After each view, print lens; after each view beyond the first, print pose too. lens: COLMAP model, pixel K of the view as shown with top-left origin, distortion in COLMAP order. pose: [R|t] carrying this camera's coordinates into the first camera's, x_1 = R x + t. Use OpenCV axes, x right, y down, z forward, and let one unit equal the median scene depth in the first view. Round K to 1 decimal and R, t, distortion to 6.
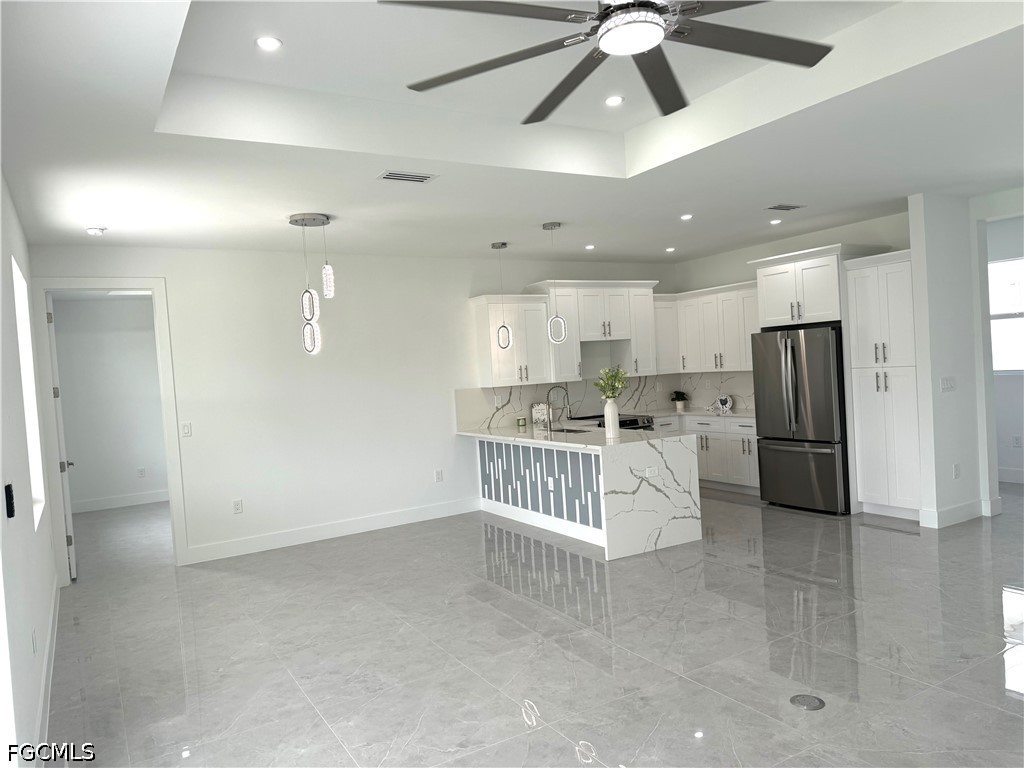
lens RADIAL K [[722.3, 0, 509.1], [0, 722.3, 388.1], [0, 0, 1]] dist [0.093576, -0.140220]
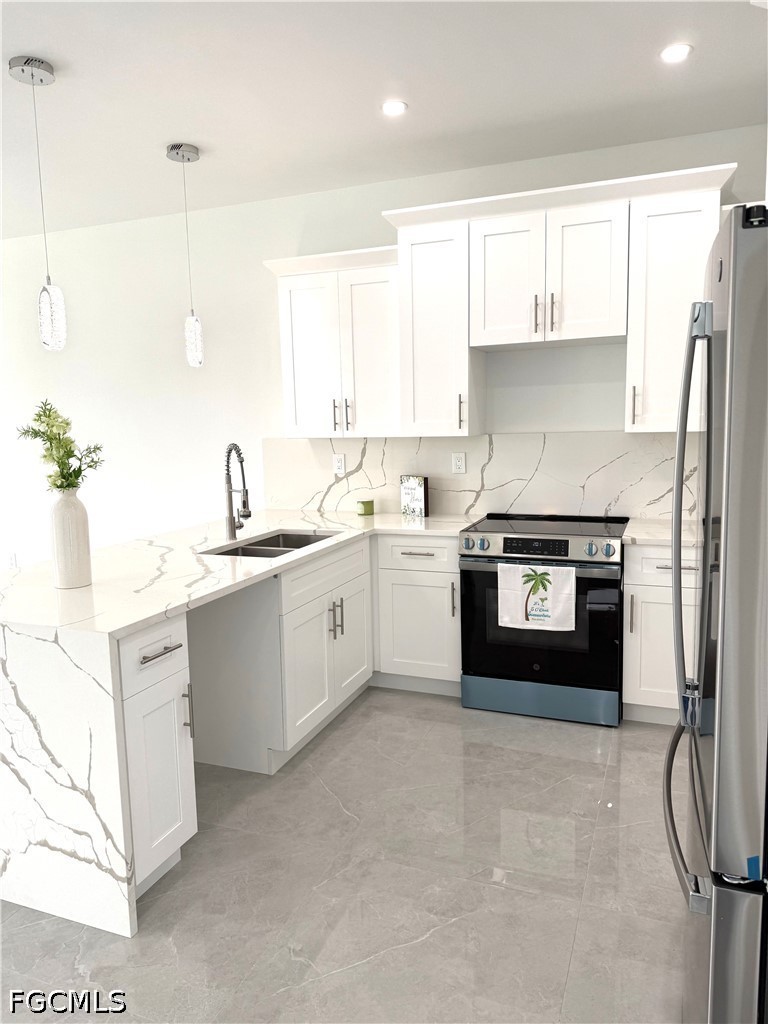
lens RADIAL K [[722.3, 0, 384.0], [0, 722.3, 512.0], [0, 0, 1]] dist [0.093576, -0.140220]
pose [[0.606971, 0.142582, -0.781829, 0.530216], [-0.031850, 0.987348, 0.155335, -0.039245], [0.794085, -0.069383, 0.603833, 0.837746]]
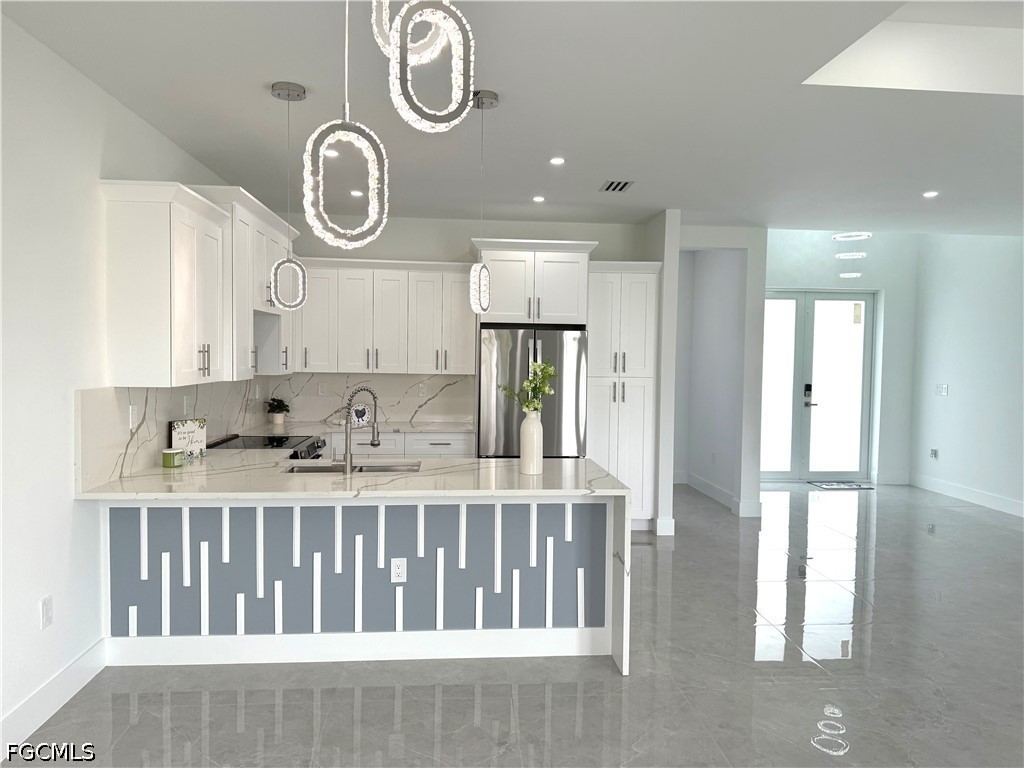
lens RADIAL K [[702.1, 0, 512.0], [0, 702.1, 384.0], [0, 0, 1]] dist [0.072823, -0.129195]
pose [[0.432865, 0.028373, 0.901012, -0.386588], [-0.012977, 0.999597, -0.025243, 0.005868], [-0.901365, -0.000766, 0.433059, 0.705153]]
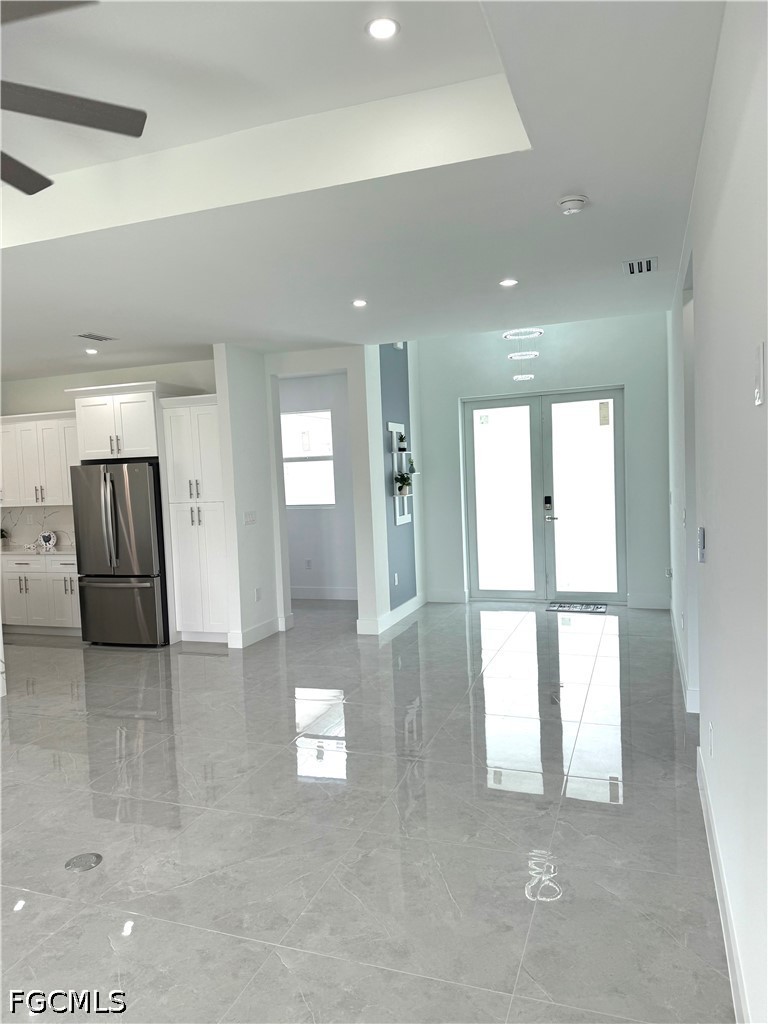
lens RADIAL K [[717.7, 0, 399.4], [0, 717.7, 517.0], [0, 0, 1]] dist [0.069667, -0.071182]
pose [[0.762721, -0.012427, 0.646608, 0.055355], [0.014880, 0.999888, 0.001665, -0.004617], [-0.646556, 0.008352, 0.762821, 0.009753]]
